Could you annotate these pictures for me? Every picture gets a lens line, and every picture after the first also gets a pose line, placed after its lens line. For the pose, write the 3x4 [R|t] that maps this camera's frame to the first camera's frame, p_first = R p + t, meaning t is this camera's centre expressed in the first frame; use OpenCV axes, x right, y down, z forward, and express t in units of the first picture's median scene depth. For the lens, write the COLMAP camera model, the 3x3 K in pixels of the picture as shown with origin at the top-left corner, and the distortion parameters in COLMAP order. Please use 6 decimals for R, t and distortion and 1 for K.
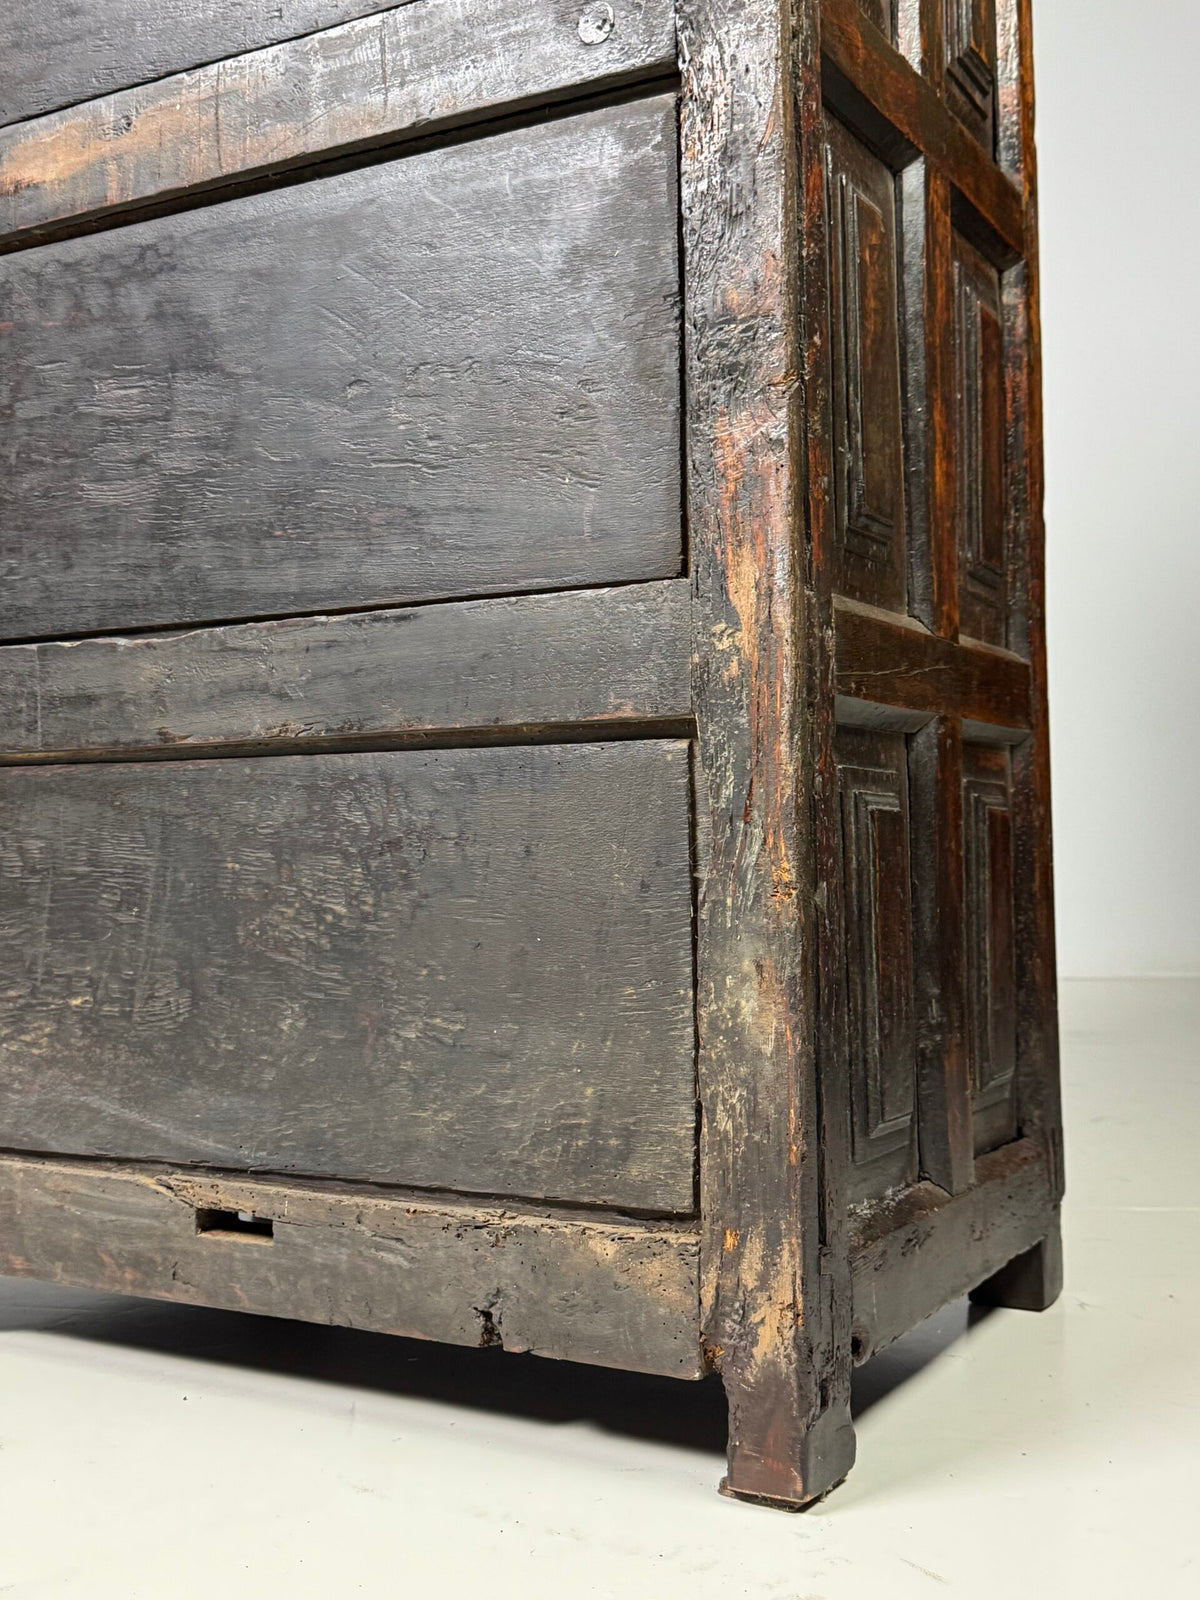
lens RADIAL K [[1756.2, 0, 608.1], [0, 1756.2, 793.9], [0, 0, 1]] dist [0.188507, -0.461675]
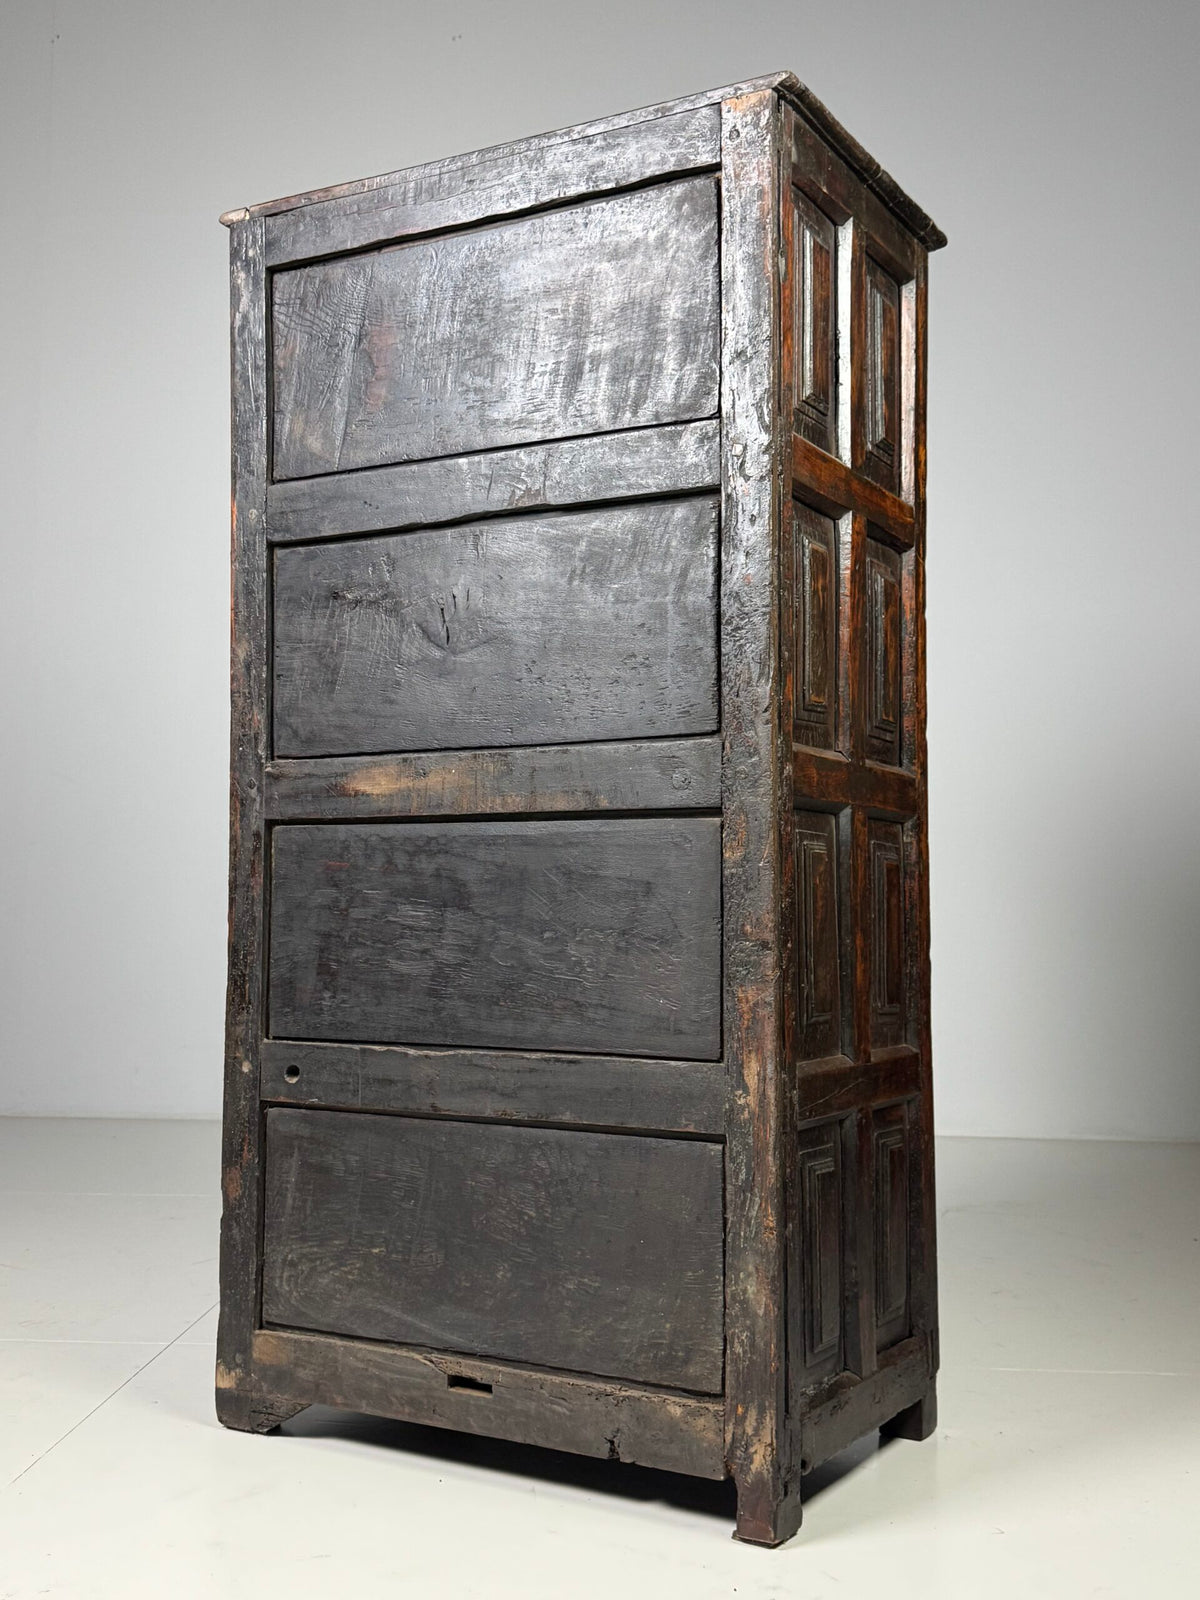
lens RADIAL K [[1722.6, 0, 600.0], [0, 1722.6, 800.0], [0, 0, 1]] dist [0.215962, -0.502218]
pose [[0.999705, 0.020811, -0.012518, -0.065605], [-0.021284, 0.999014, -0.038951, -0.295918], [0.011695, 0.039206, 0.999163, -0.837923]]
